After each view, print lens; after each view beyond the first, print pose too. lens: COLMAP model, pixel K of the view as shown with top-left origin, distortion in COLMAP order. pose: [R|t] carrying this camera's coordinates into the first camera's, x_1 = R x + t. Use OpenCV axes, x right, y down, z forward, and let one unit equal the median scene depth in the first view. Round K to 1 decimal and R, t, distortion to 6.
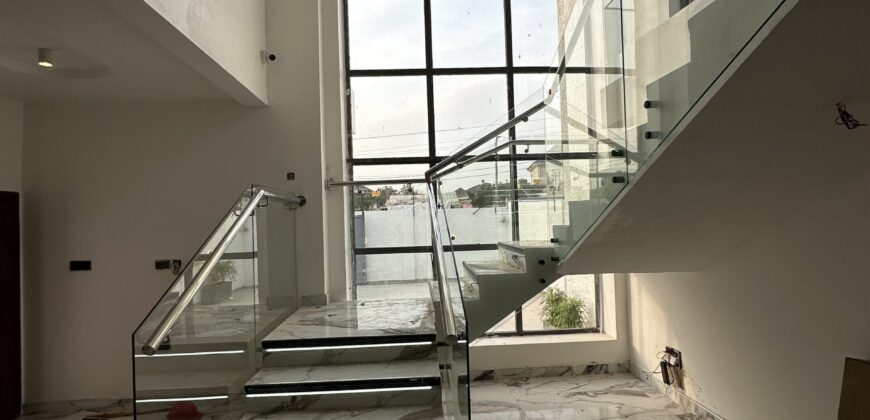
lens RADIAL K [[466.9, 0, 433.4], [0, 466.9, 211.6], [0, 0, 1]] dist [-0.004721, 0.003150]
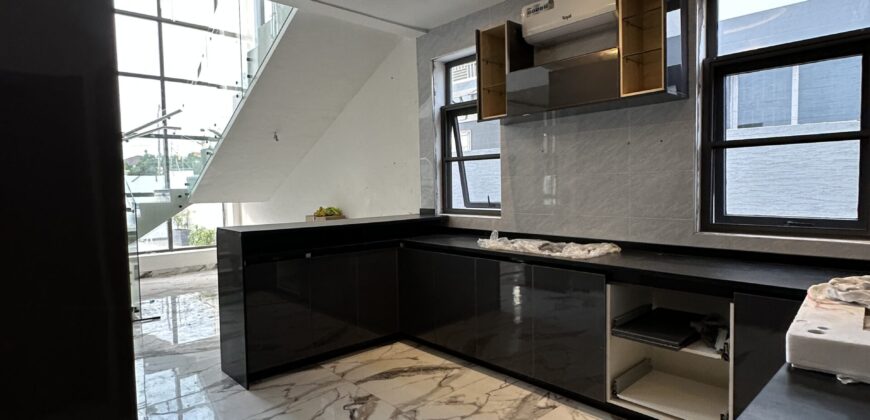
lens RADIAL K [[466.9, 0, 431.4], [0, 466.9, 210.2], [0, 0, 1]] dist [-0.004721, 0.003150]
pose [[0.792547, -0.013828, 0.609654, -0.087741], [-0.014100, 0.999060, 0.040991, 0.060834], [-0.609648, -0.041083, 0.791607, -0.891307]]
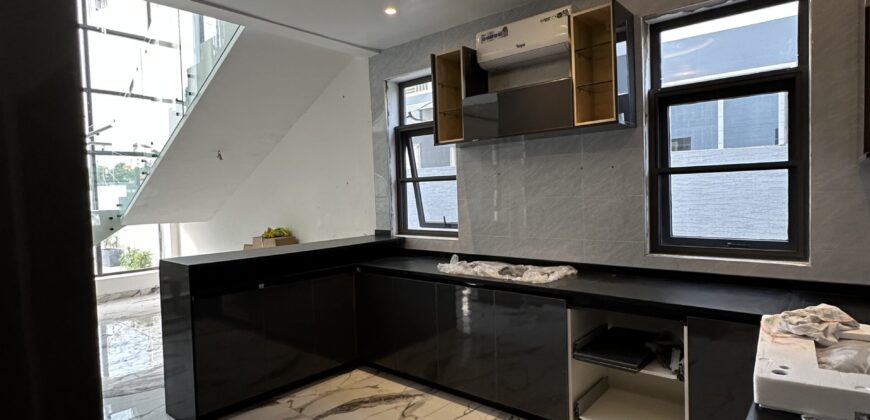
lens RADIAL K [[466.9, 0, 431.6], [0, 466.9, 210.7], [0, 0, 1]] dist [-0.004721, 0.003150]
pose [[0.715891, -0.017144, 0.698002, -0.099409], [0.000347, 0.999707, 0.024198, 0.032834], [-0.698212, -0.017081, 0.715687, -0.870569]]
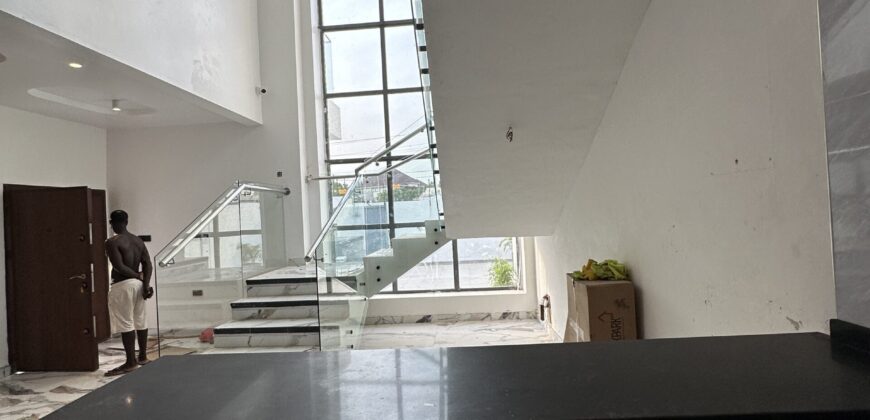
lens RADIAL K [[466.9, 0, 432.4], [0, 466.9, 212.1], [0, 0, 1]] dist [-0.004721, 0.003150]
pose [[0.992082, -0.016881, -0.124449, 0.331432], [0.019007, 0.999693, 0.015911, 0.025676], [0.124142, -0.018150, 0.992098, -0.349595]]
